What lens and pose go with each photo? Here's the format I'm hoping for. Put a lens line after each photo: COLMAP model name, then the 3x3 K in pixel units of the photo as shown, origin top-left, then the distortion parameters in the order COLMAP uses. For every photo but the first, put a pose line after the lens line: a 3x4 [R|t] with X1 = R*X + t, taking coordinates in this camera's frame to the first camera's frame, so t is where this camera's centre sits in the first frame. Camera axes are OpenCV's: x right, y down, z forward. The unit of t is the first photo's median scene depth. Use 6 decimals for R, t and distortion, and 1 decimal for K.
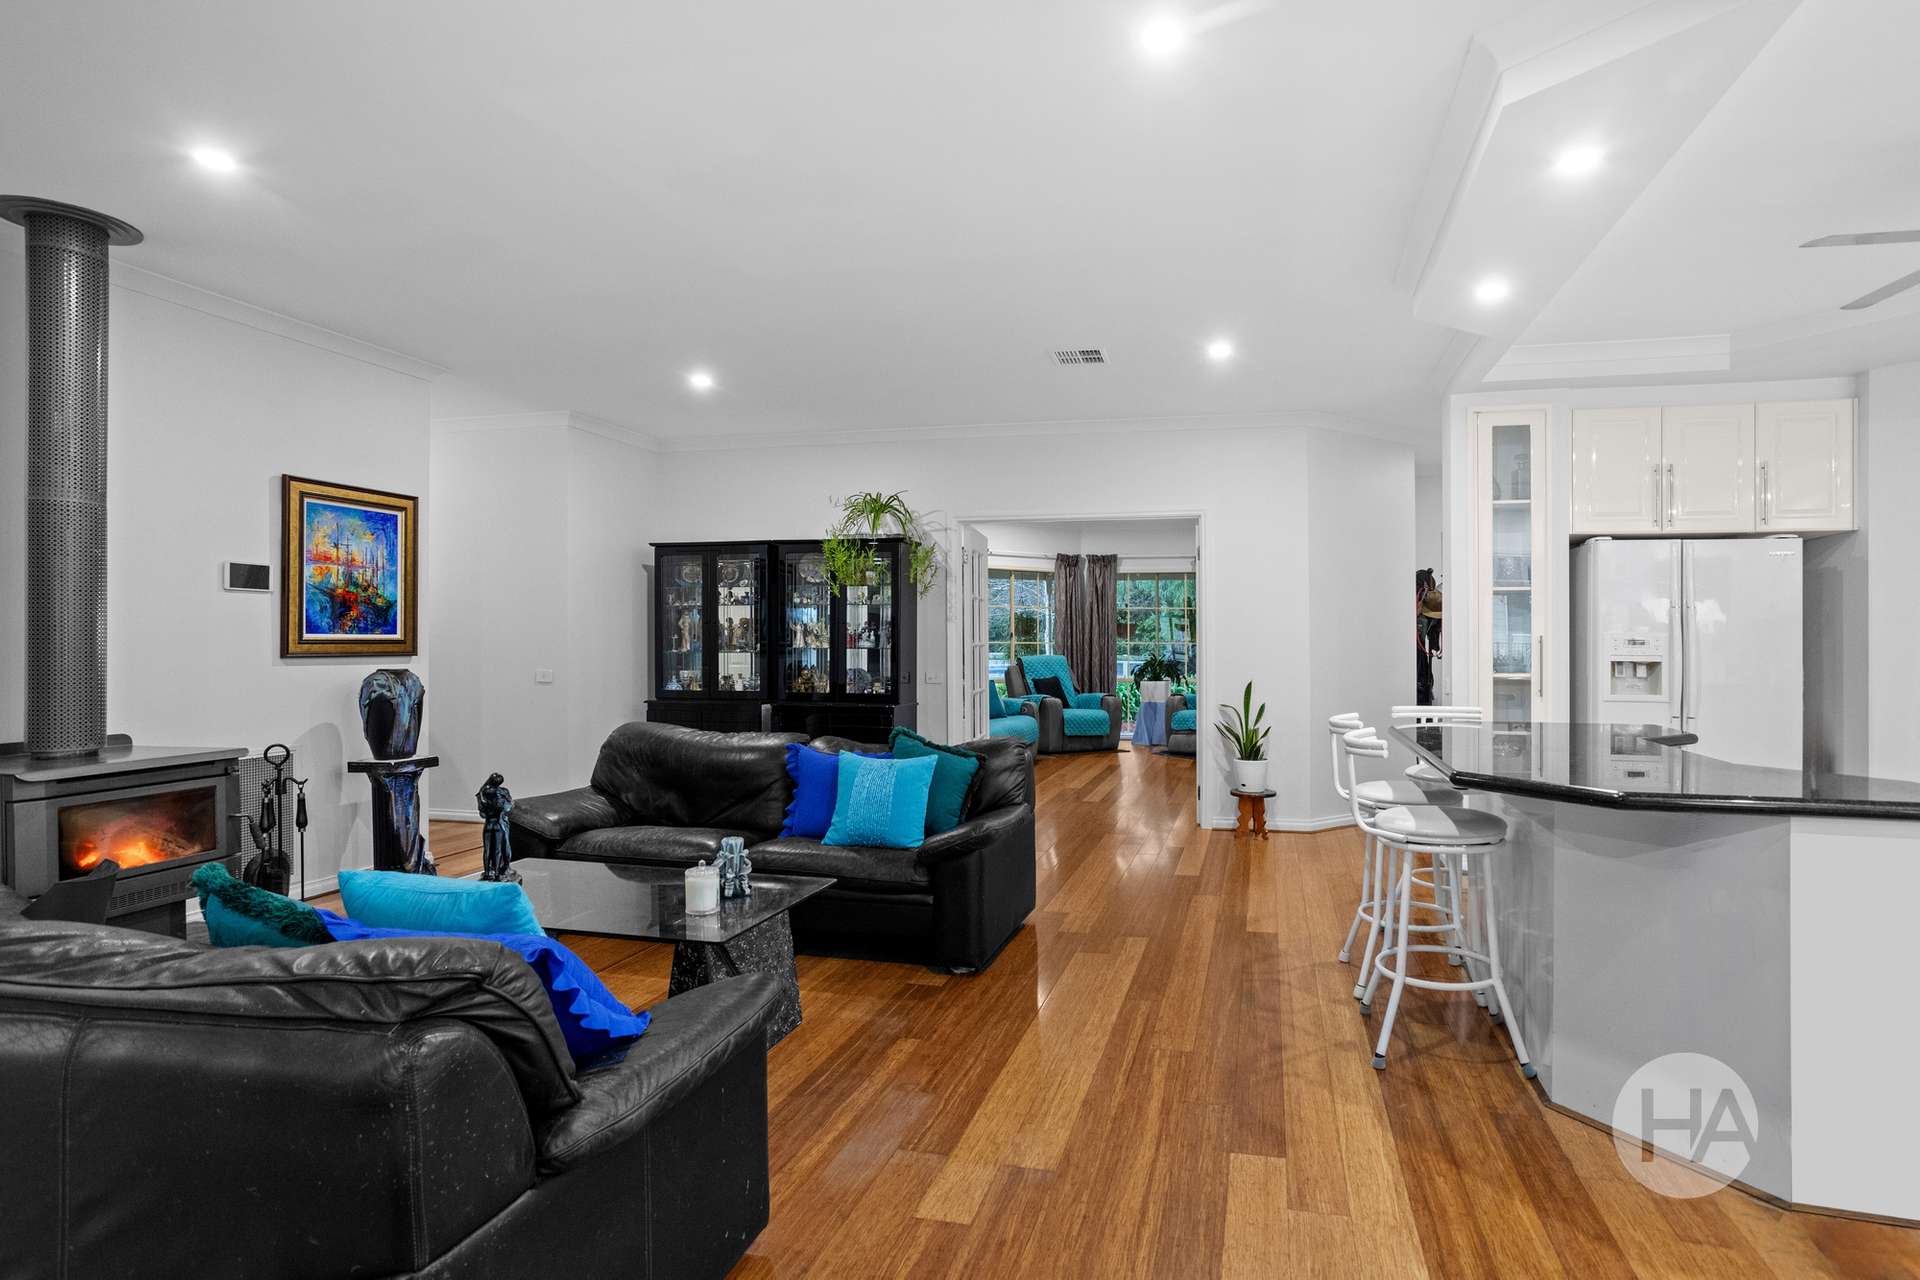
lens RADIAL K [[973.3, 0, 960.0], [0, 973.3, 640.0], [0, 0, 1]] dist [-0.000086, -0.000034]
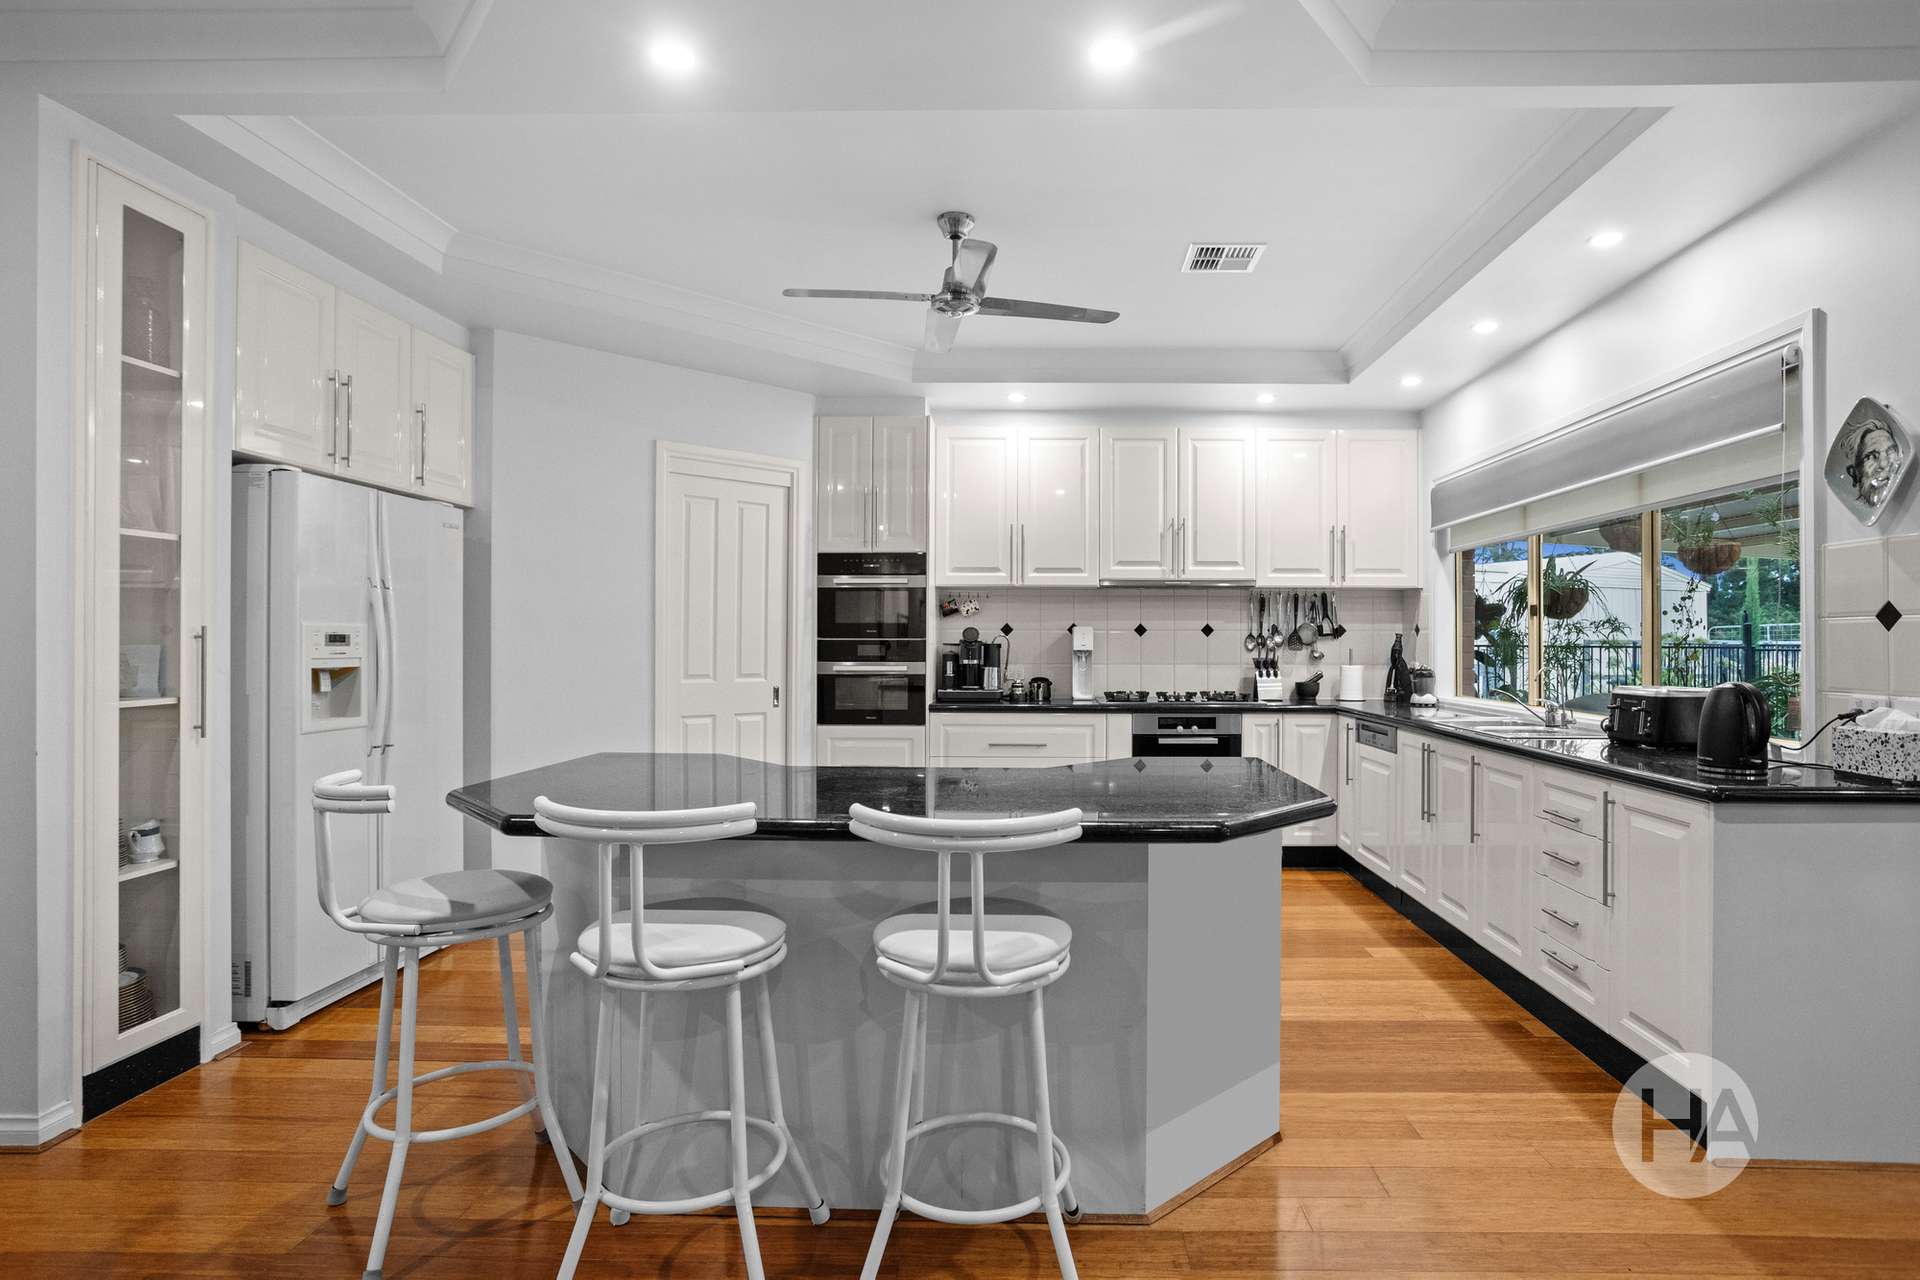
lens RADIAL K [[1088.4, 0, 960.0], [0, 1088.4, 640.0], [0, 0, 1]] dist [0.000117, 0.000213]
pose [[-0.280116, -0.002818, 0.959962, -0.115513], [-0.004222, 0.999990, 0.001704, 0.000121], [-0.959957, -0.003575, -0.280125, 0.799953]]
